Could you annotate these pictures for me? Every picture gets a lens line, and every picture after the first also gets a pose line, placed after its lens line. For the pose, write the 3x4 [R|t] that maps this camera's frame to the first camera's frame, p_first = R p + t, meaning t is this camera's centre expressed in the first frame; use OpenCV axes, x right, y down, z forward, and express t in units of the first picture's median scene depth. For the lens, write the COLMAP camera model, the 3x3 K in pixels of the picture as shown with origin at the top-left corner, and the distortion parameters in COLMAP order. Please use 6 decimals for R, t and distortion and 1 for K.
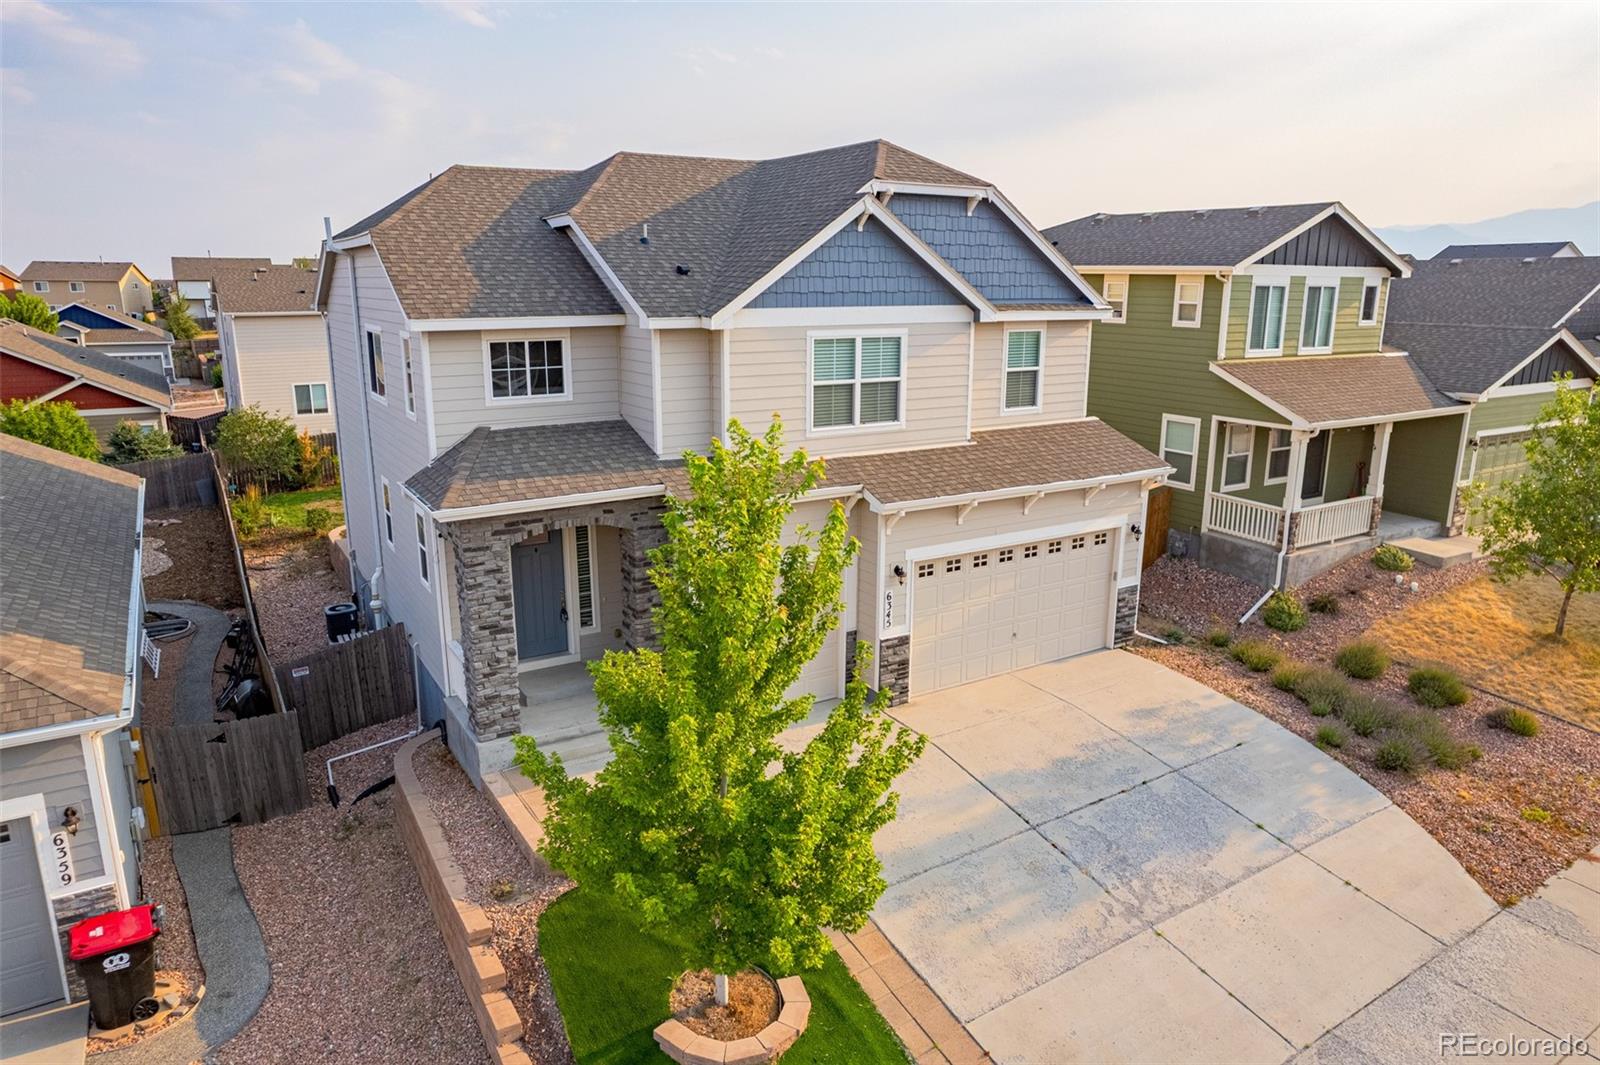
lens RADIAL K [[1067.9, 0, 790.3], [0, 1067.9, 540.9], [0, 0, 1]] dist [-0.080258, 0.090583]
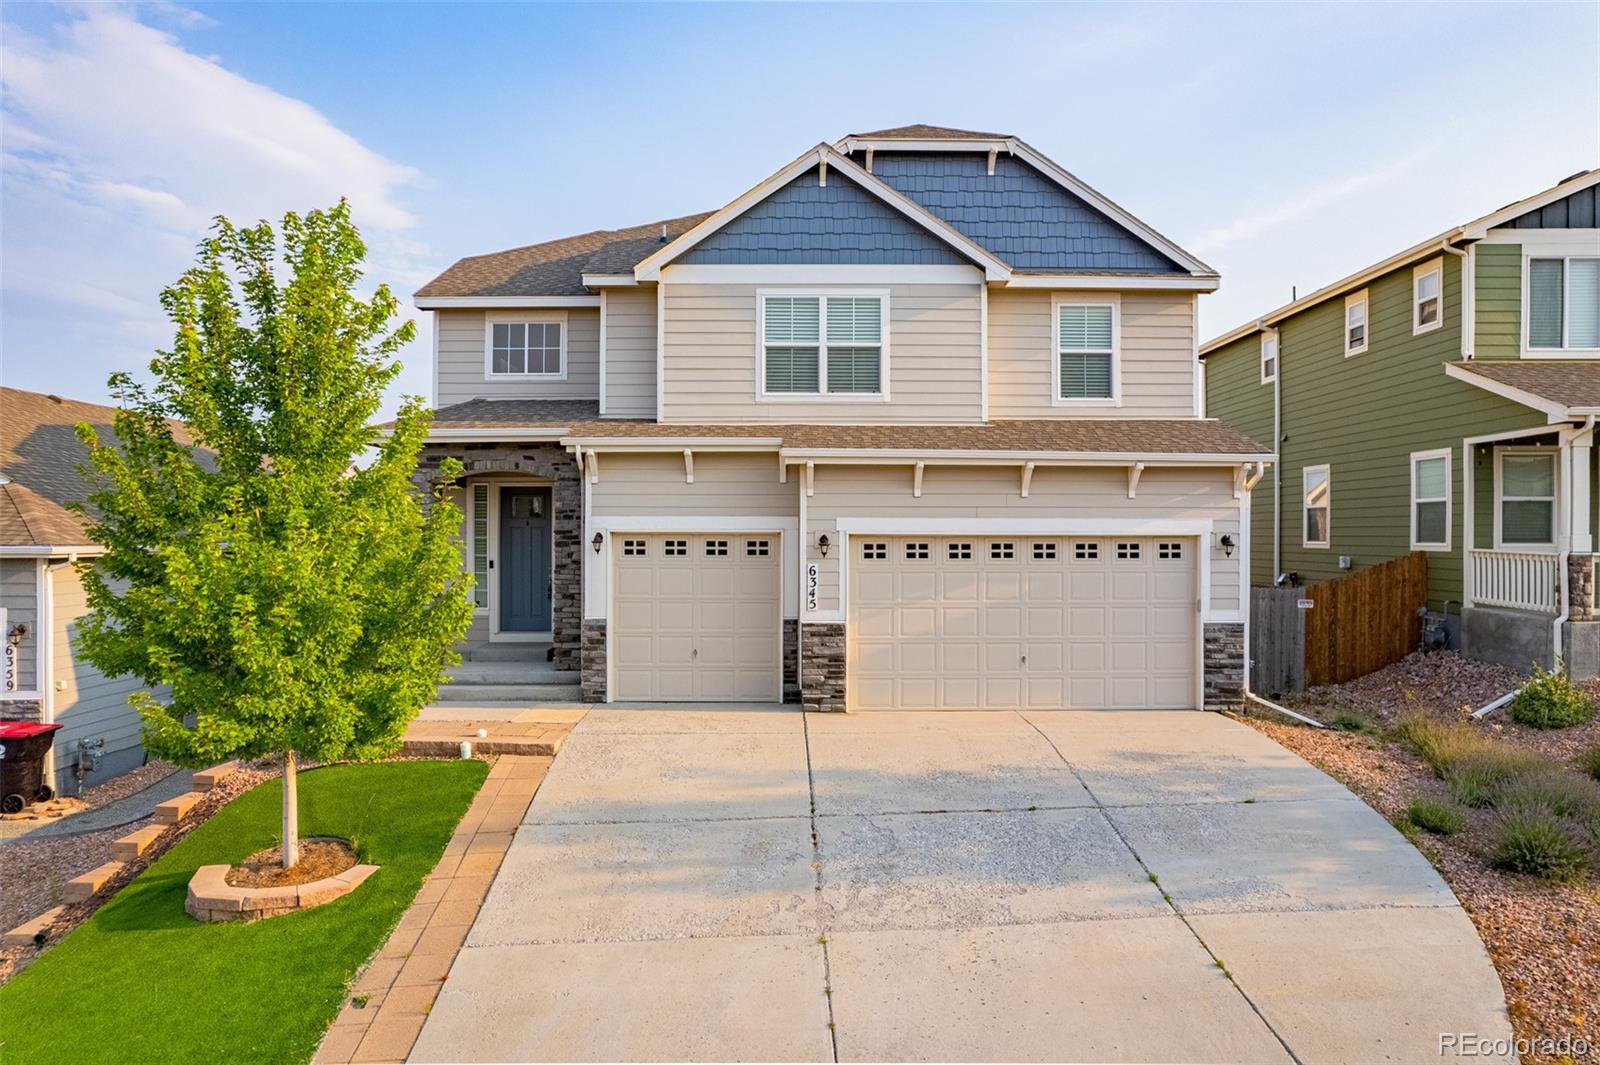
lens RADIAL K [[1029.3, 0, 778.5], [0, 1029.3, 537.4], [0, 0, 1]] dist [-0.064847, 0.067058]
pose [[0.852055, 0.001024, -0.523452, 0.481977], [-0.128722, 0.969701, -0.207631, 0.193314], [0.507379, 0.244293, 0.826370, 0.291082]]
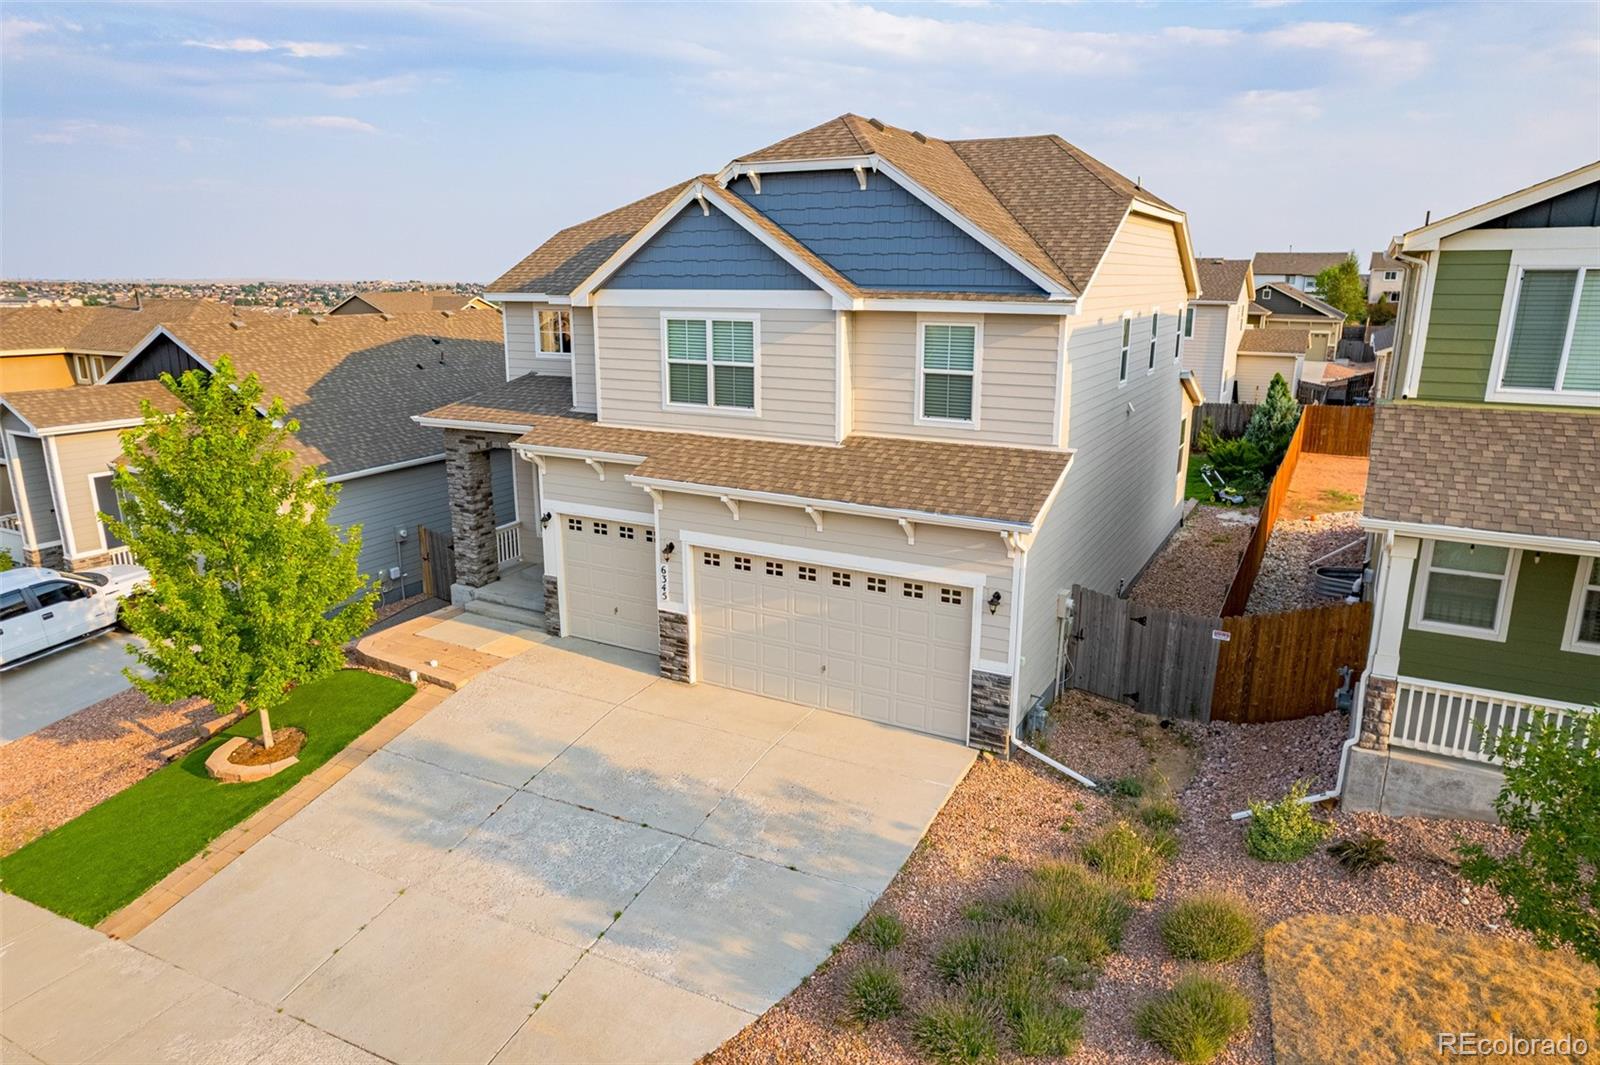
lens RADIAL K [[1029.3, 0, 778.5], [0, 1029.3, 537.4], [0, 0, 1]] dist [-0.064847, 0.067058]
pose [[0.484529, 0.218884, -0.846948, 0.951425], [-0.210323, 0.968938, 0.130087, -0.127362], [0.849115, 0.115102, 0.515515, 0.556719]]
